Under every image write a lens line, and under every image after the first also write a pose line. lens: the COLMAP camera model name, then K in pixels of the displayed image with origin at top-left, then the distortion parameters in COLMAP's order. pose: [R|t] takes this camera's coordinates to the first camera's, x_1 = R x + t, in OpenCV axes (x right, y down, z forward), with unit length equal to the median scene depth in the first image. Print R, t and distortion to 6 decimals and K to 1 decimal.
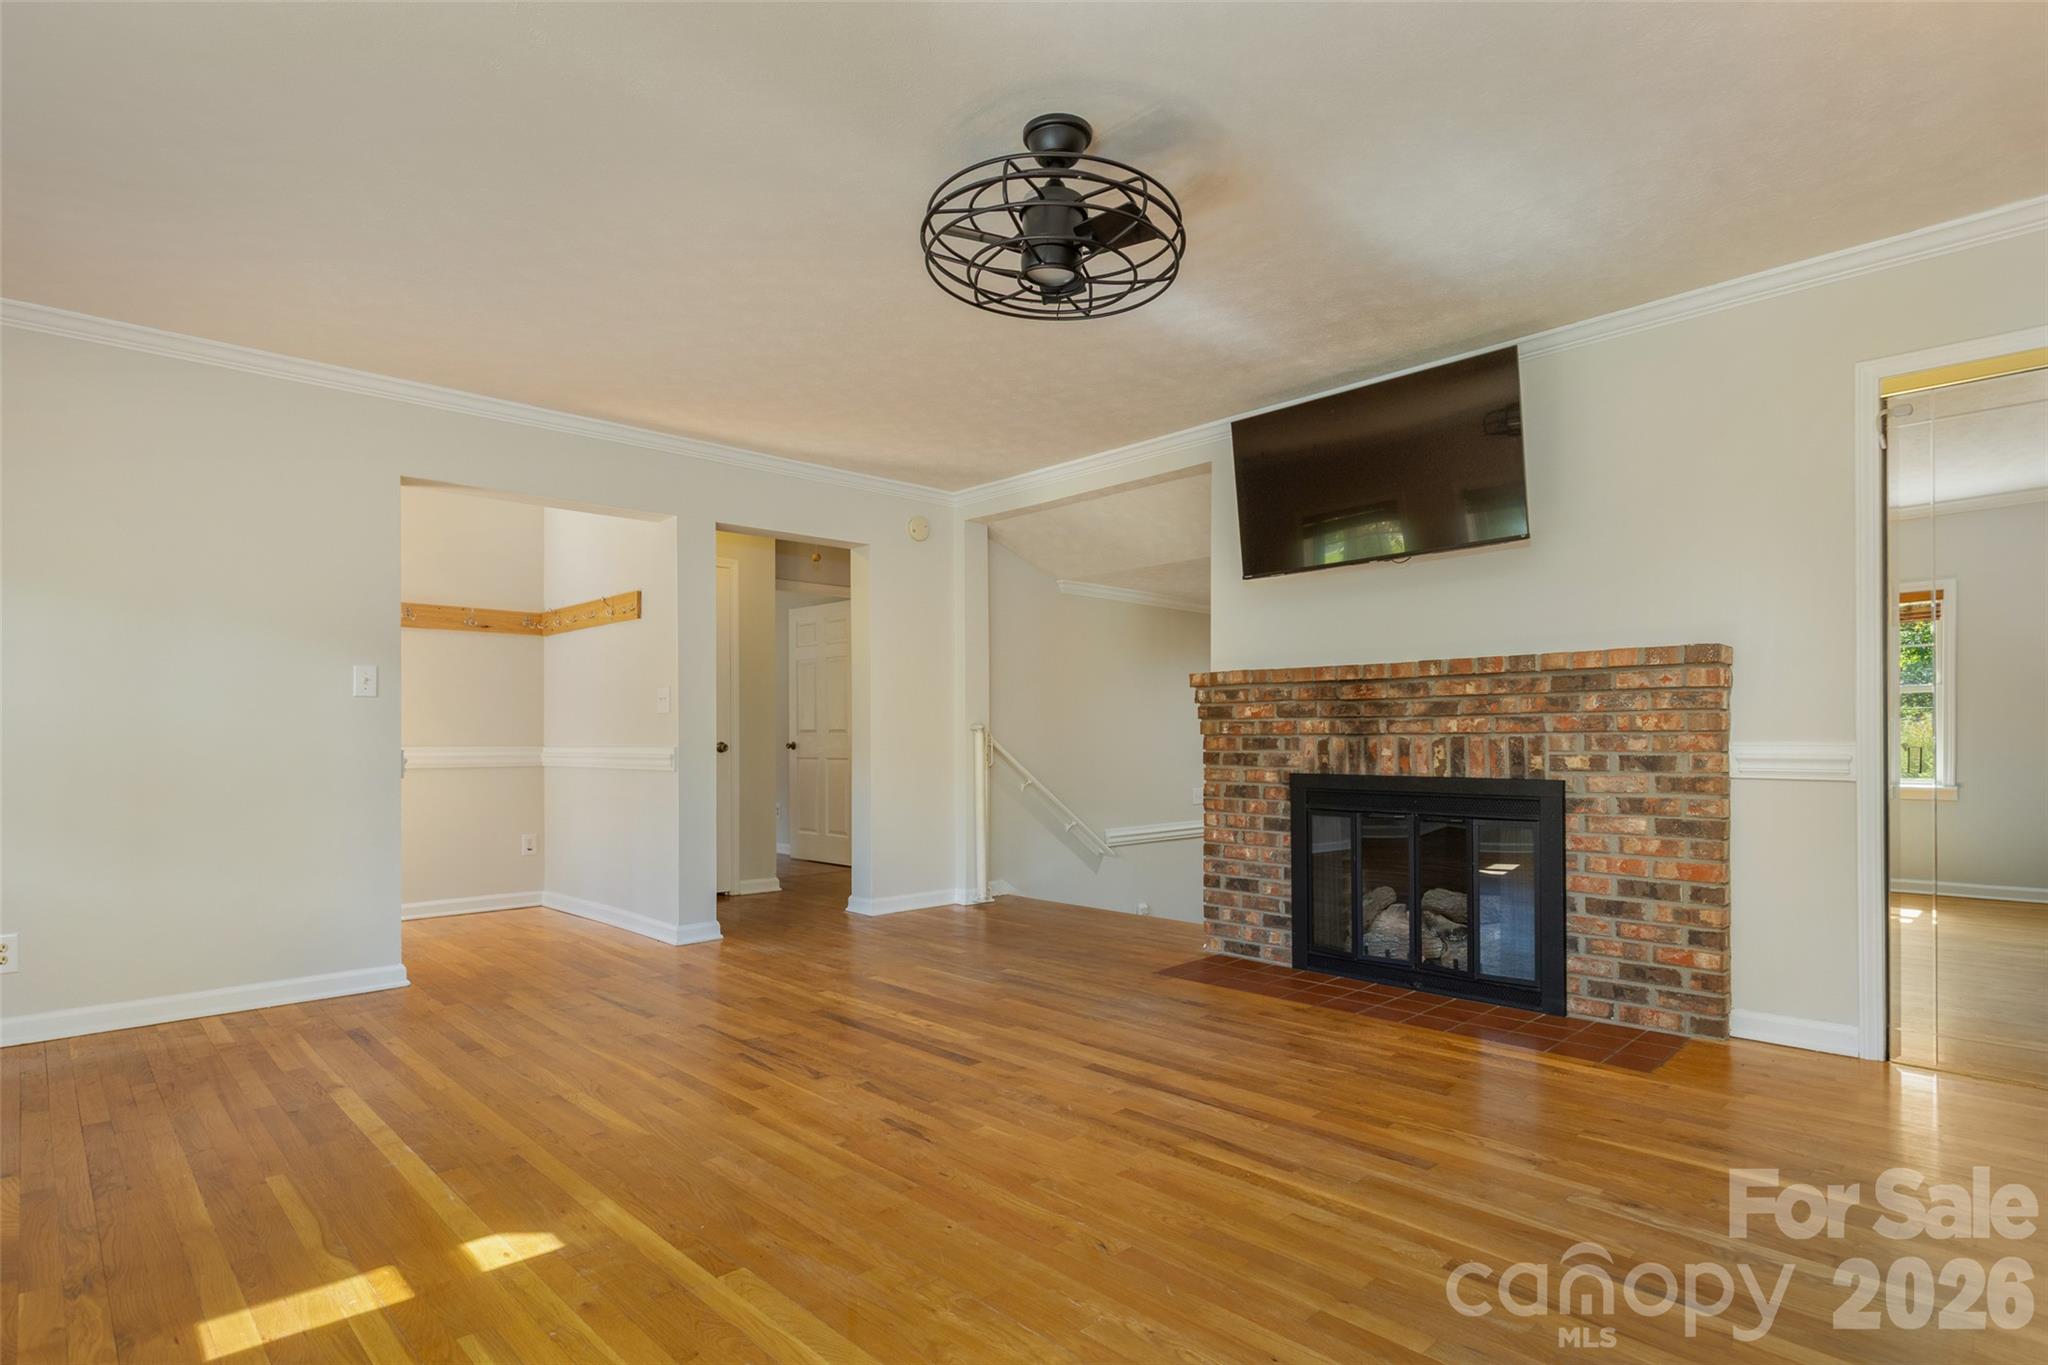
lens RADIAL K [[1033.7, 0, 1032.4], [0, 1033.7, 733.8], [0, 0, 1]] dist [-0.000758, 0.000053]
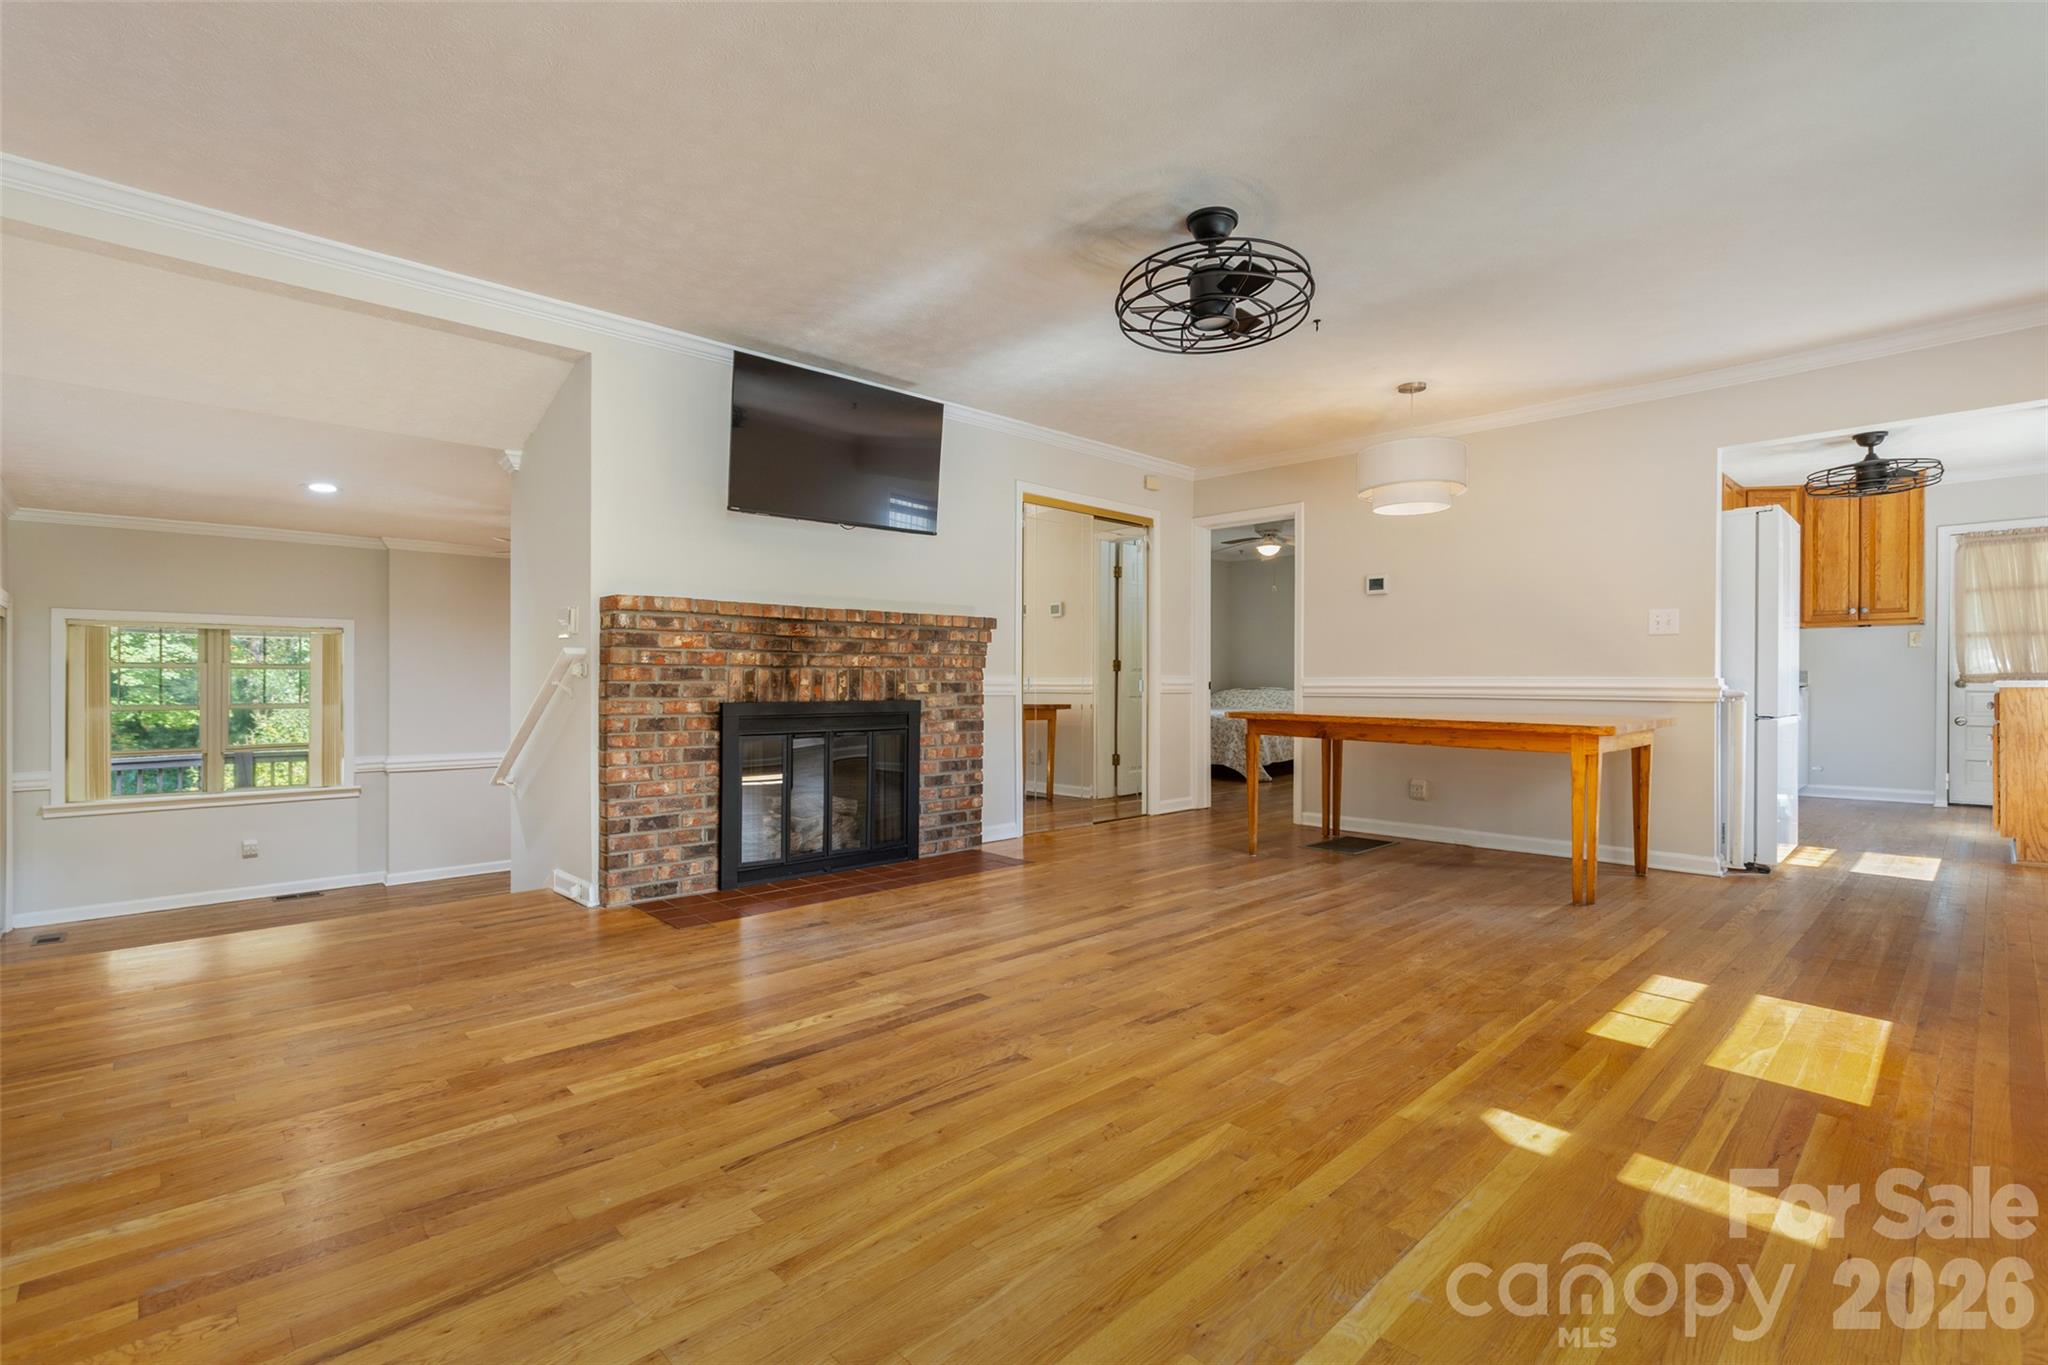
lens RADIAL K [[918.2, 0, 1024.0], [0, 918.2, 682.5], [0, 0, 1]] dist [-0.000013, 0.000419]
pose [[0.020123, 0.000579, 0.999797, -0.714792], [-0.006938, 0.999976, -0.000439, 0.017335], [-0.999773, -0.006928, 0.020127, 0.732131]]
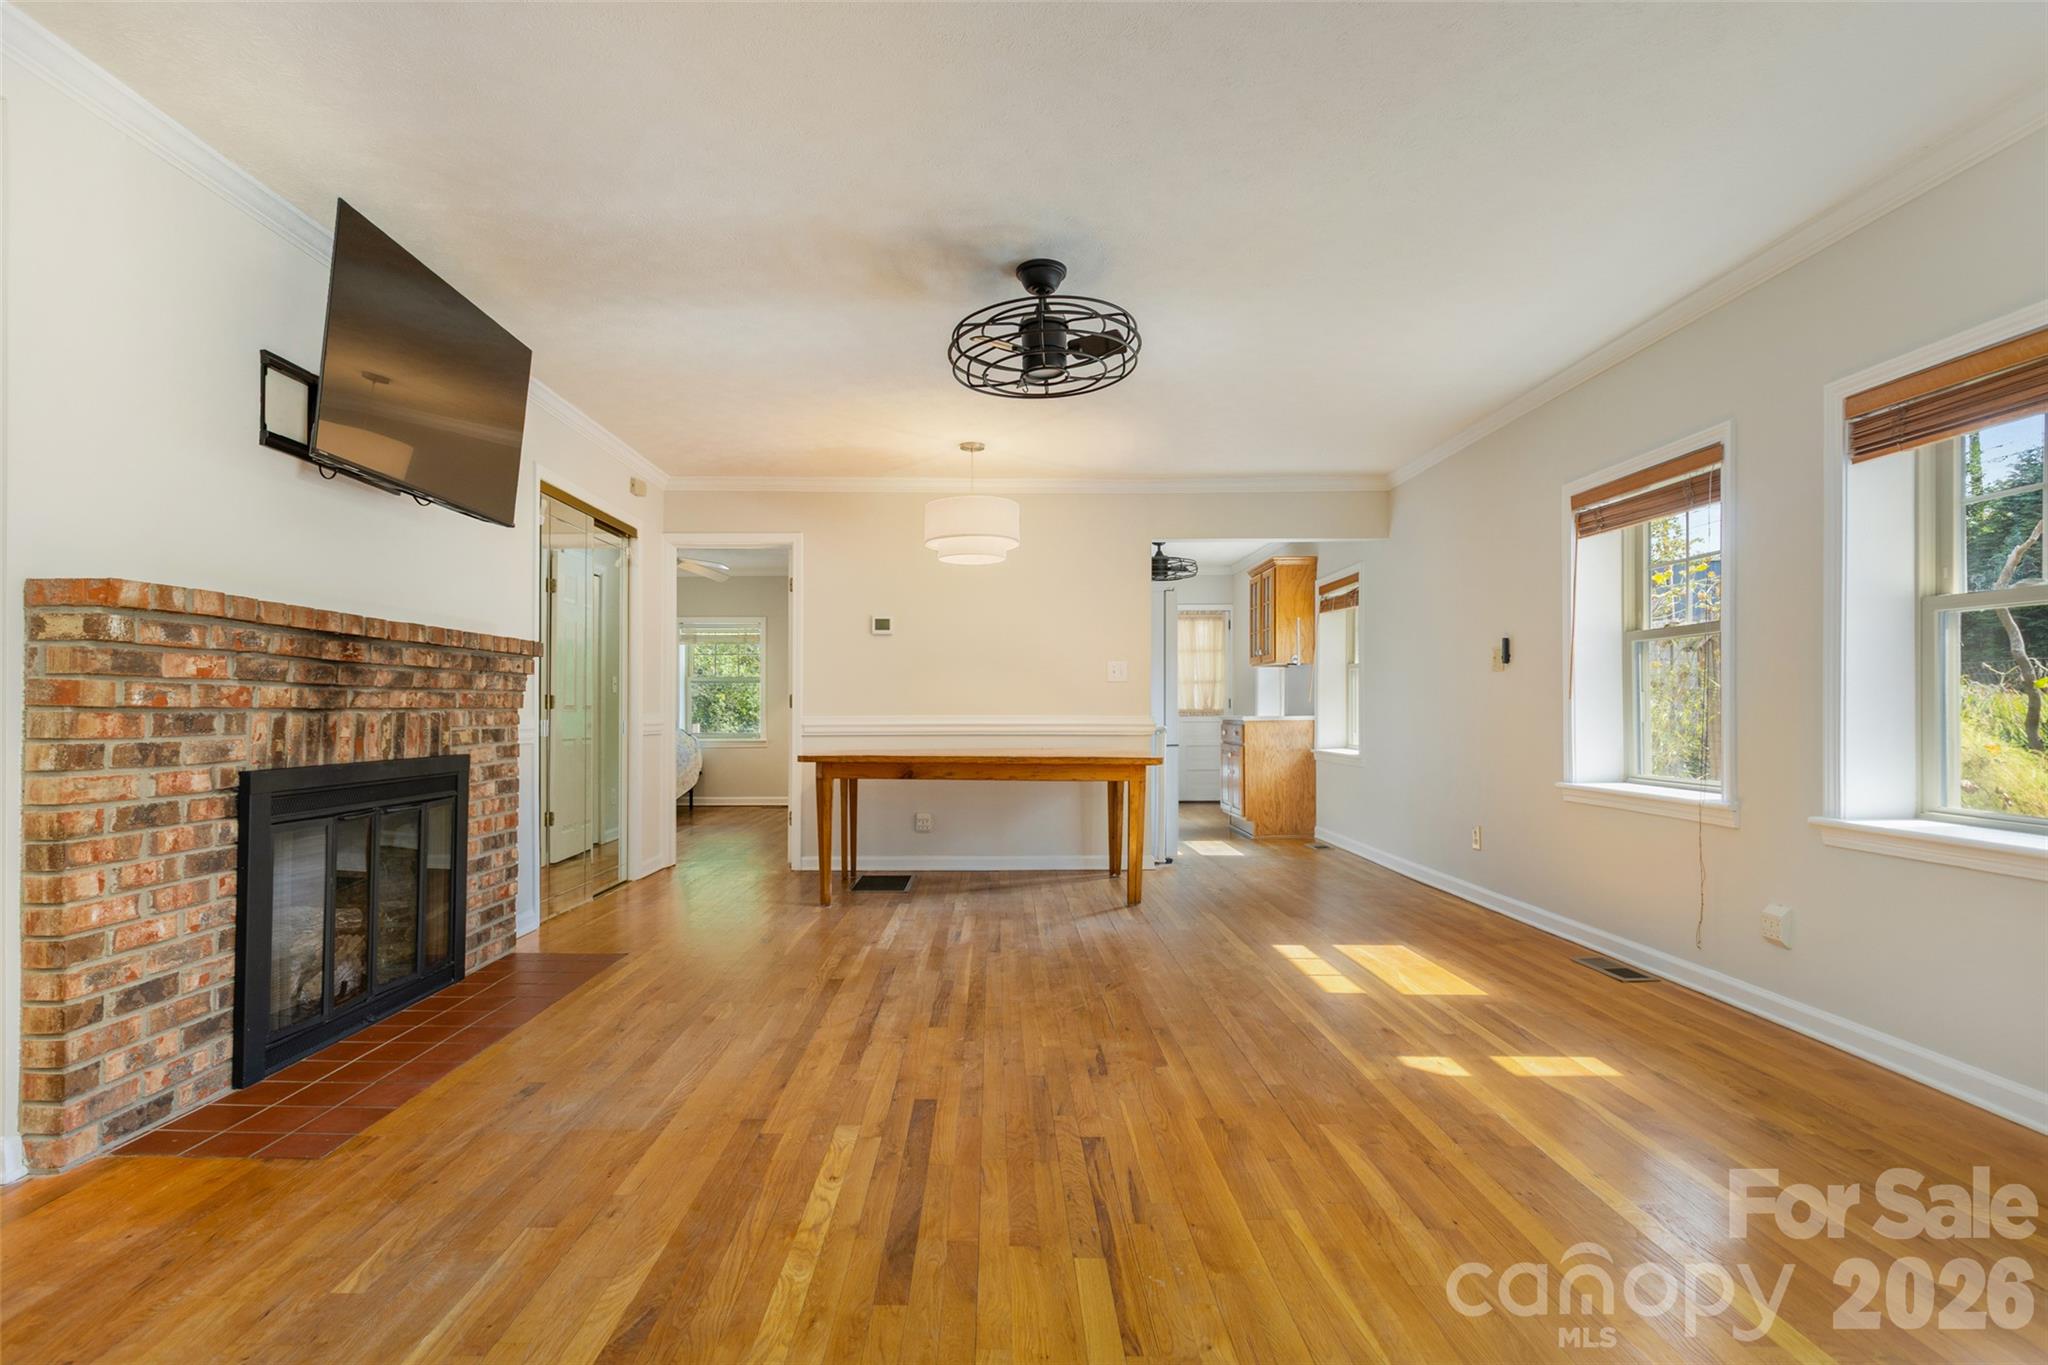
lens RADIAL K [[995.2, 0, 980.7], [0, 995.2, 701.2], [0, 0, 1]] dist [-0.000256, -0.000218]
pose [[-0.700162, 0.009688, 0.713918, -0.516427], [-0.001105, 0.999892, -0.014652, 0.004803], [-0.713983, -0.011048, -0.700076, 1.189481]]
